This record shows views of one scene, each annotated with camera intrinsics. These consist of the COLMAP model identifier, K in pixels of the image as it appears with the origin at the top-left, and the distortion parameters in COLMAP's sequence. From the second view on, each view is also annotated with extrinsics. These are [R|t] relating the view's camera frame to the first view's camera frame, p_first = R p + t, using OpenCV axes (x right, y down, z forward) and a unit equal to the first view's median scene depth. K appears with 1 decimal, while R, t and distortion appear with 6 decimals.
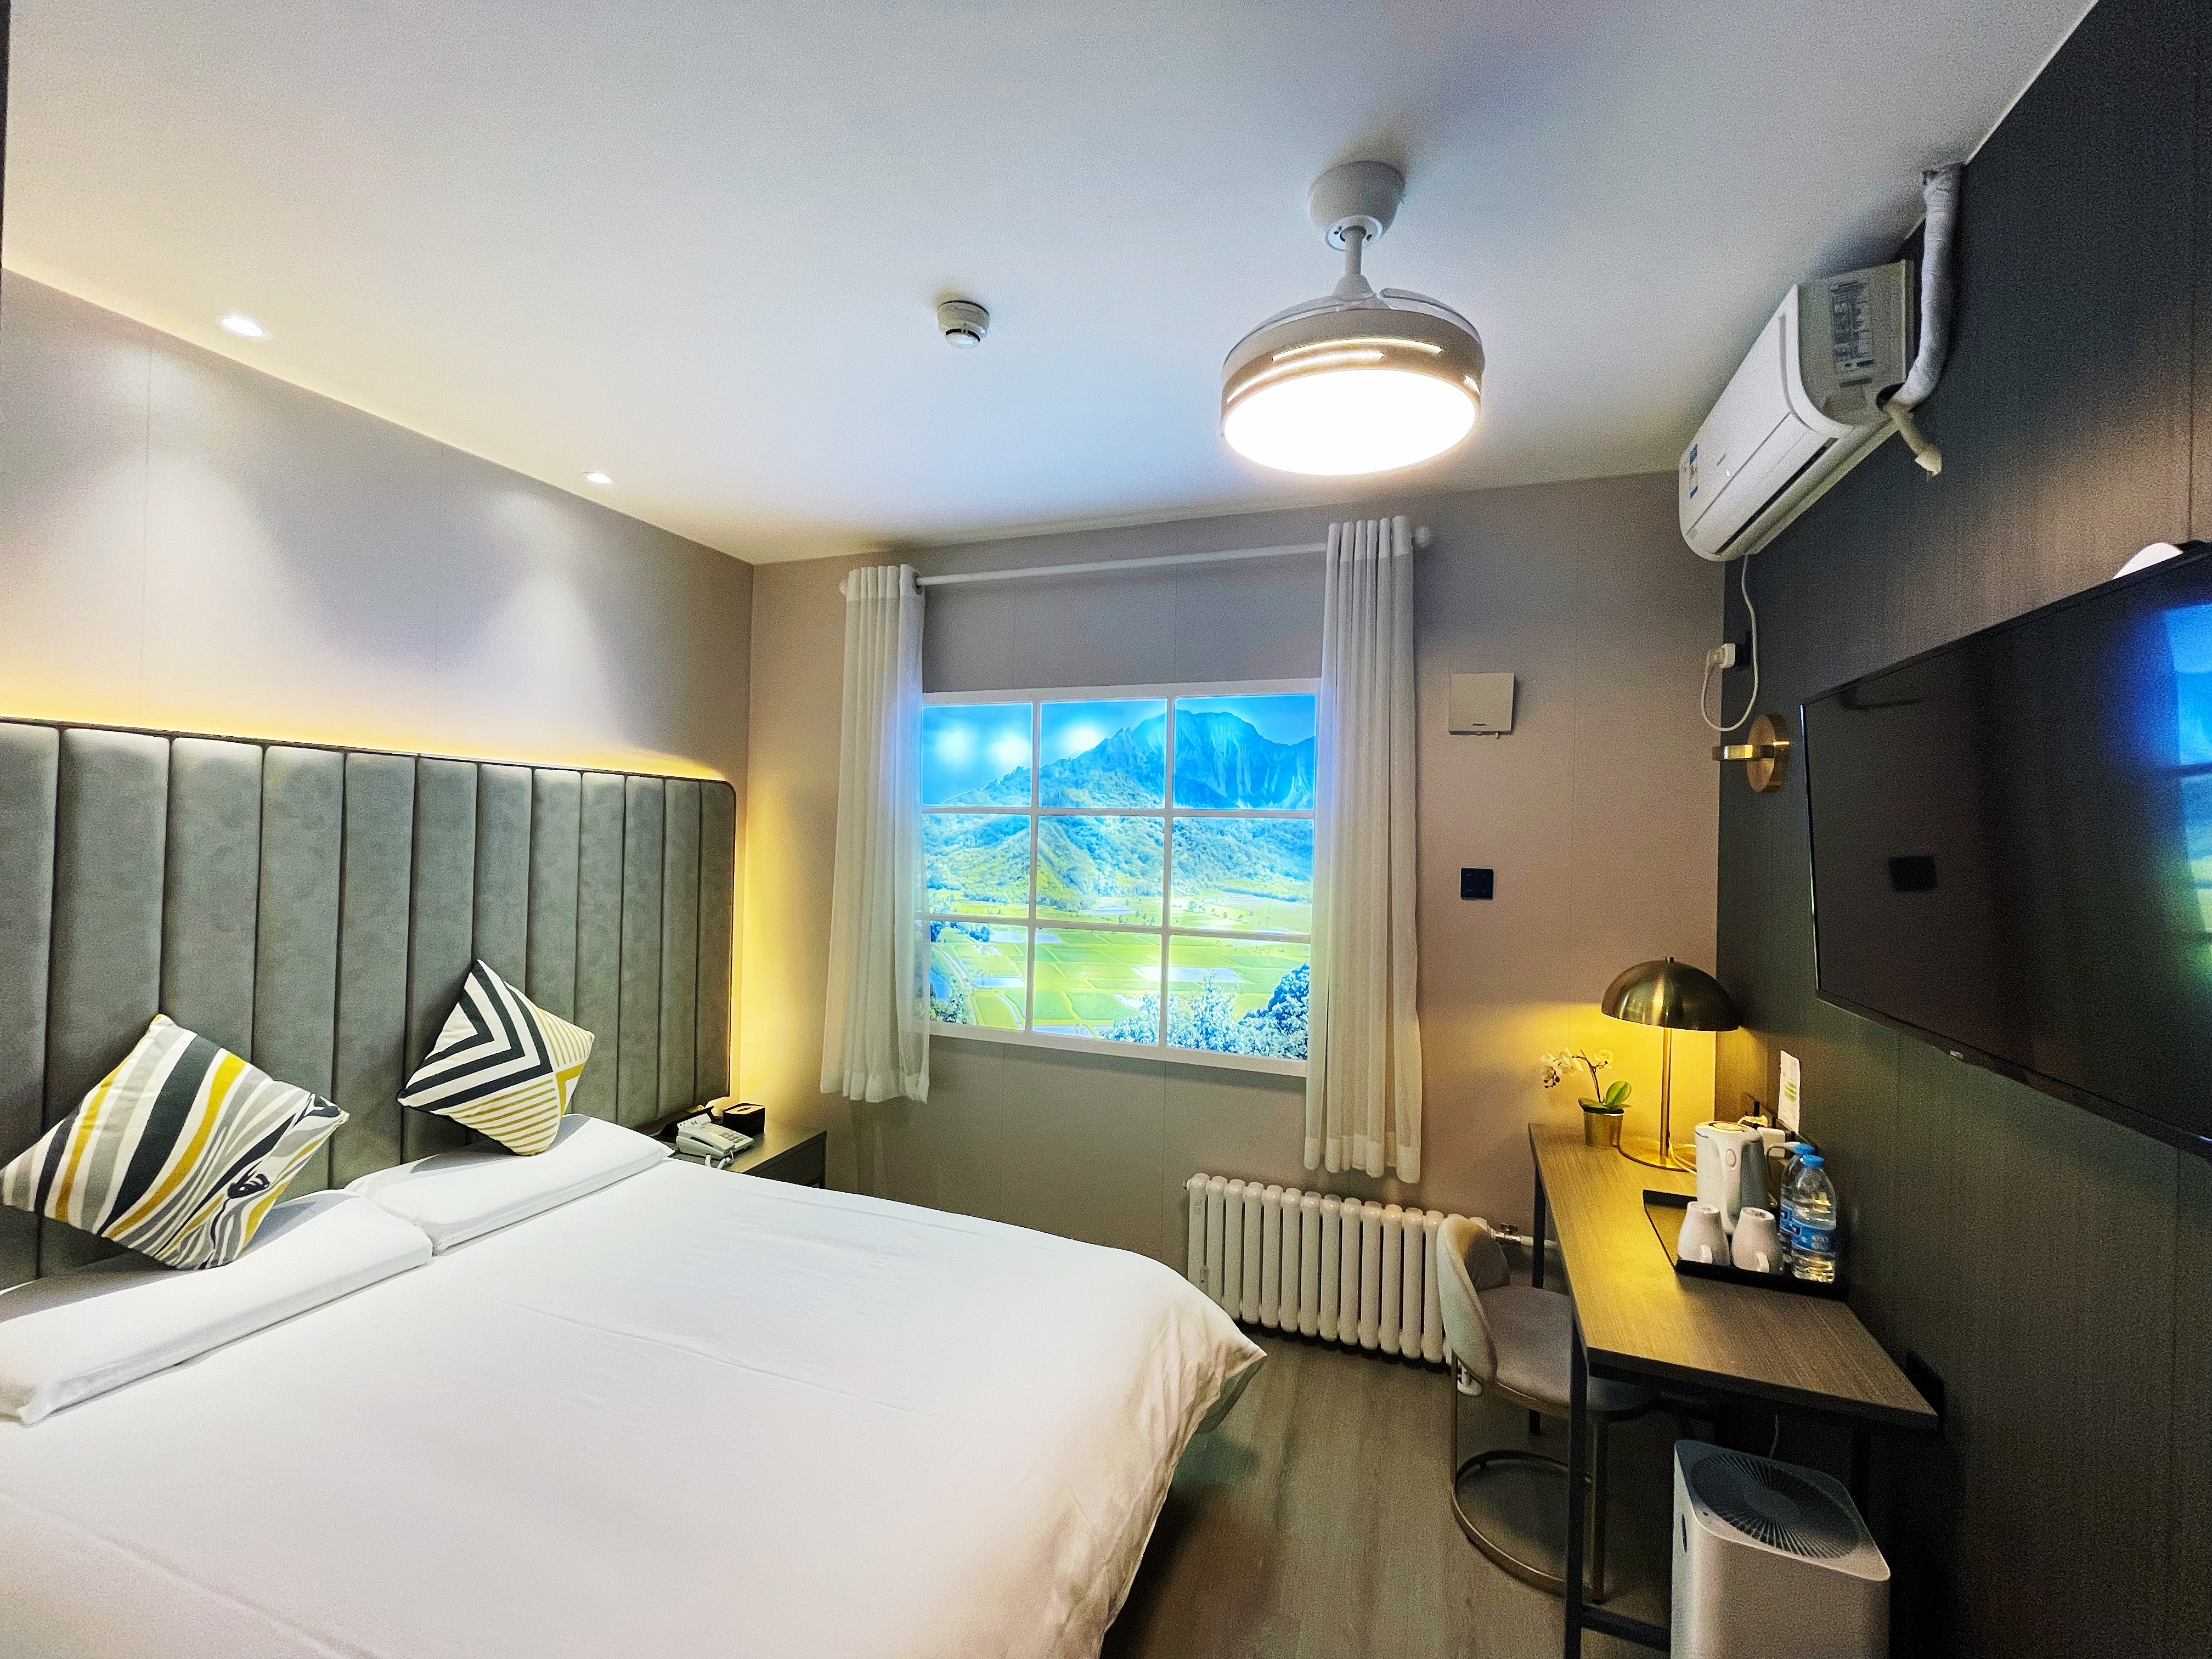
lens RADIAL K [[892.2, 0, 1108.4], [0, 892.2, 826.5], [0, 0, 1]] dist [-0.002935, 0.000000]
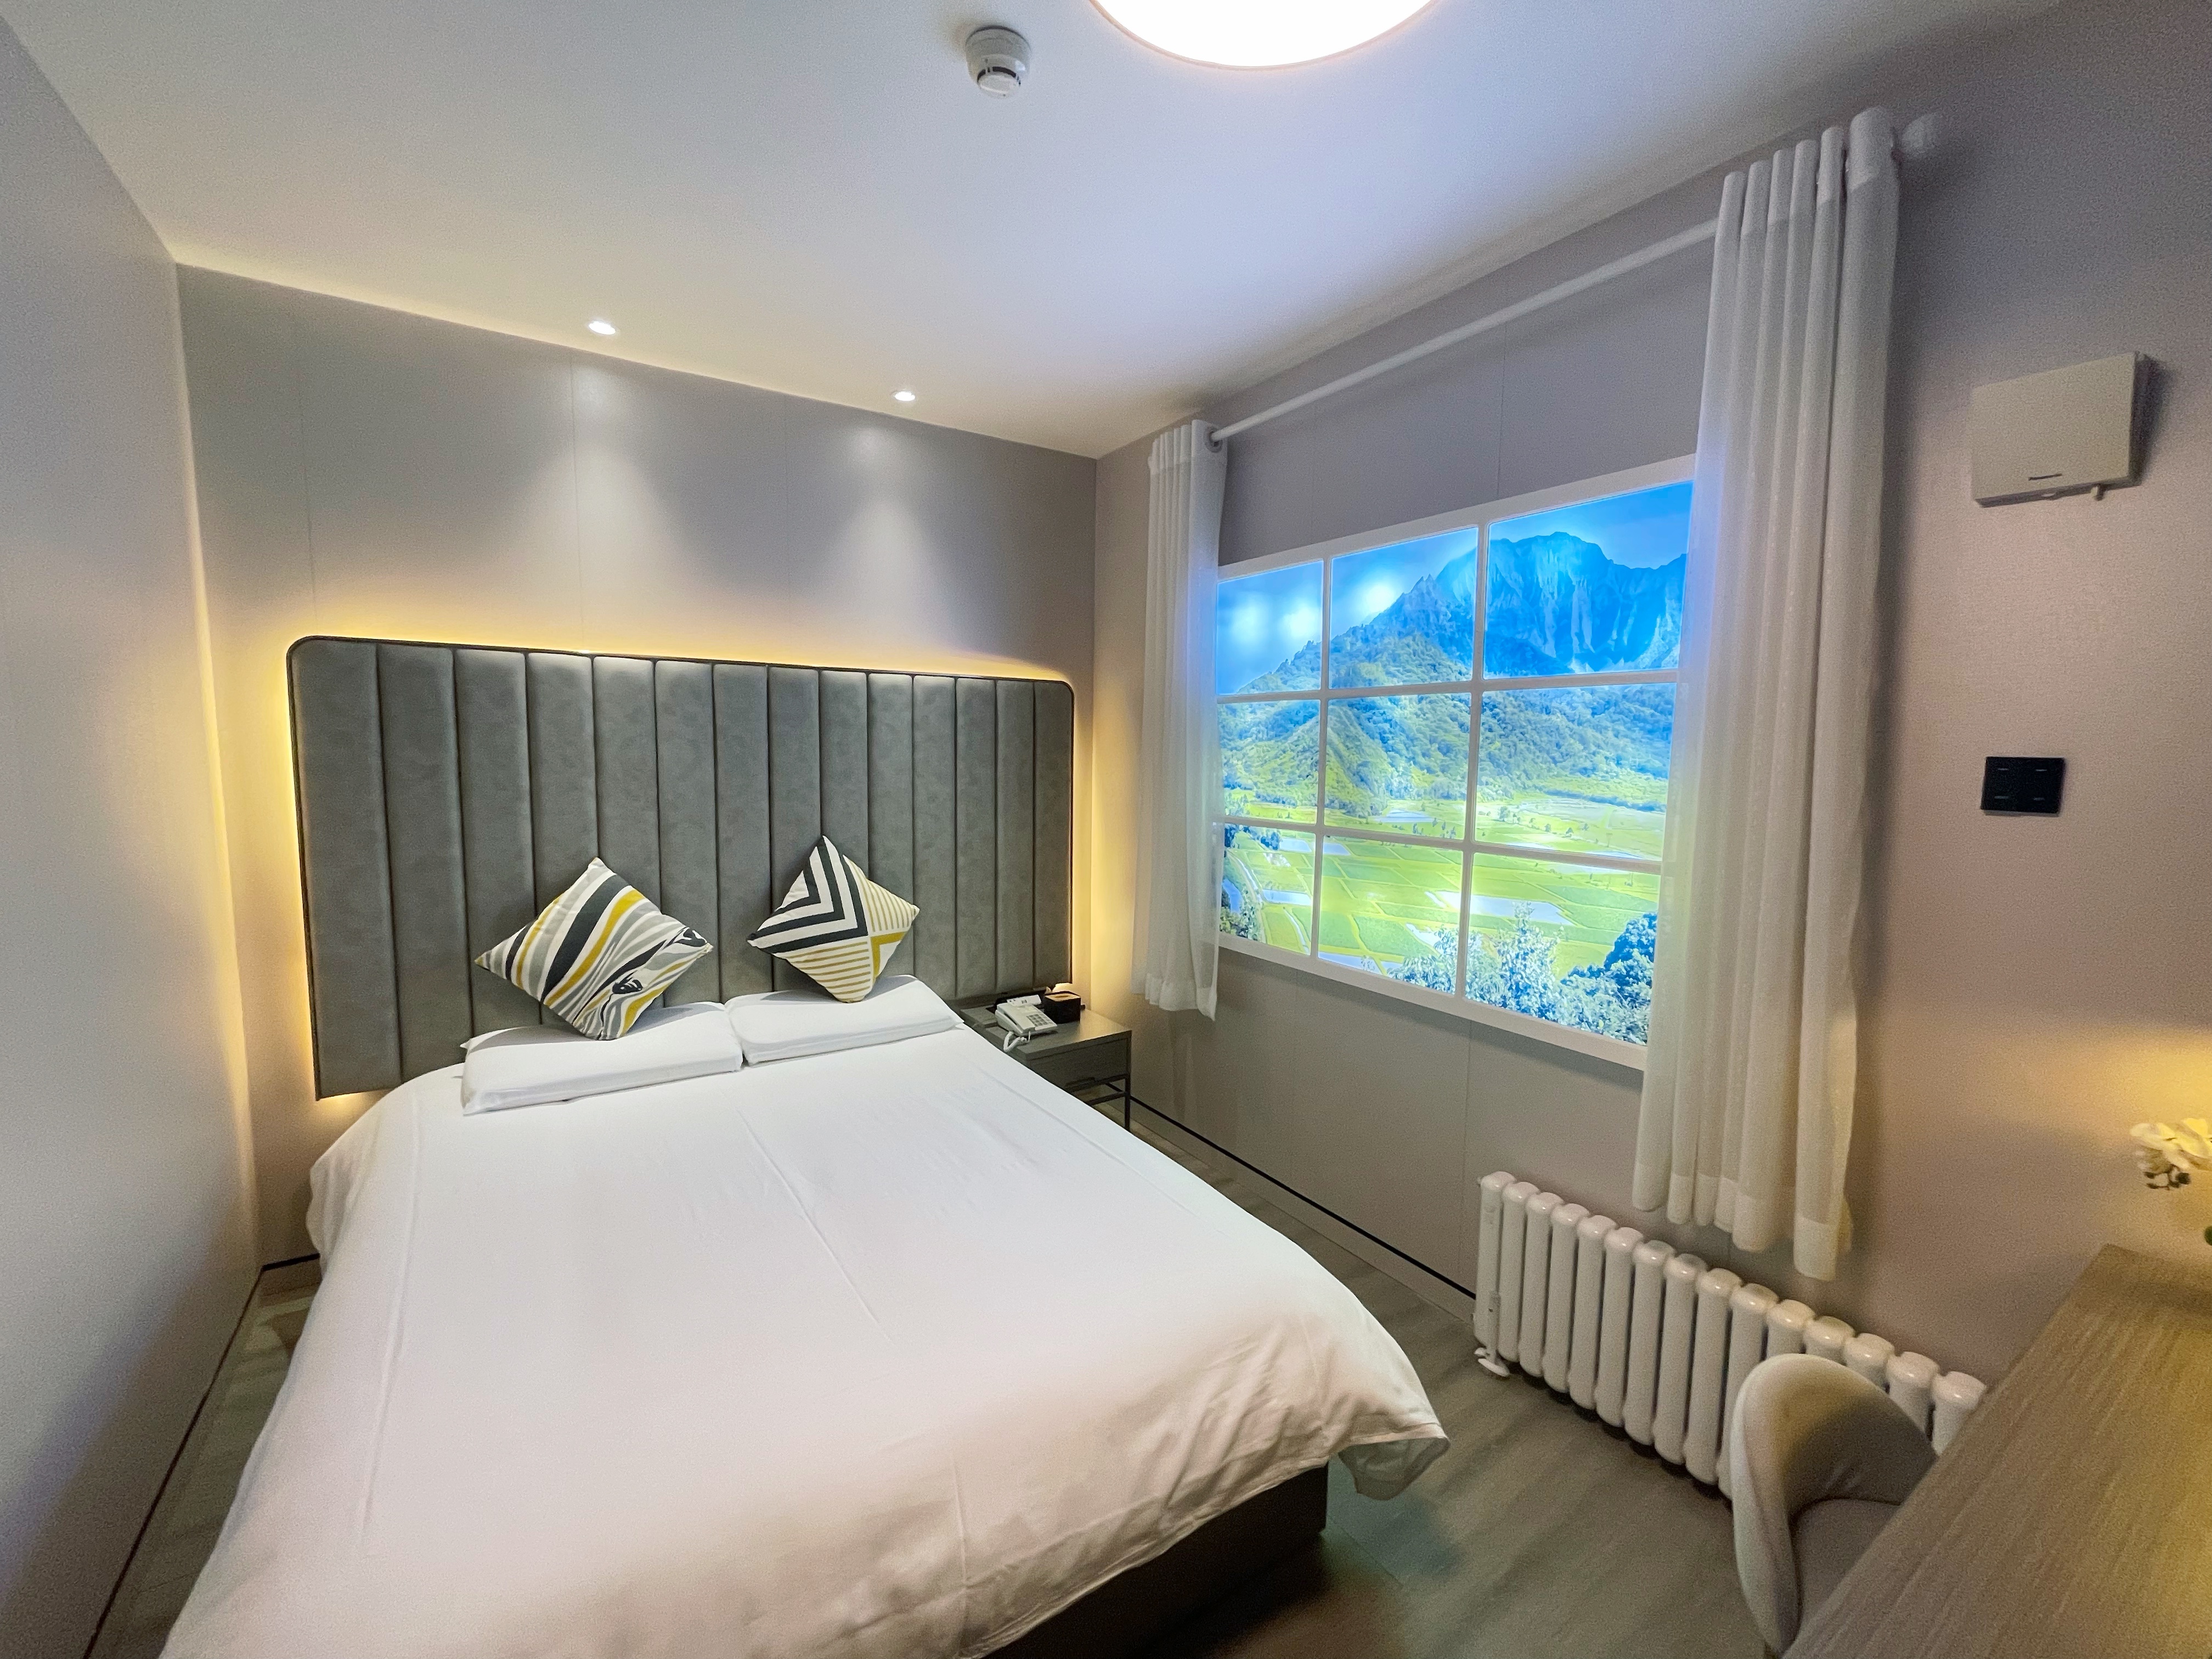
lens RADIAL K [[892.2, 0, 1116.8], [0, 892.2, 827.7], [0, 0, 1]] dist [-0.002935, 0.000000]
pose [[0.807183, 0.041440, -0.588845, 0.277749], [0.011627, 0.996223, 0.086047, 0.035559], [0.590187, -0.076302, 0.803652, 0.240518]]
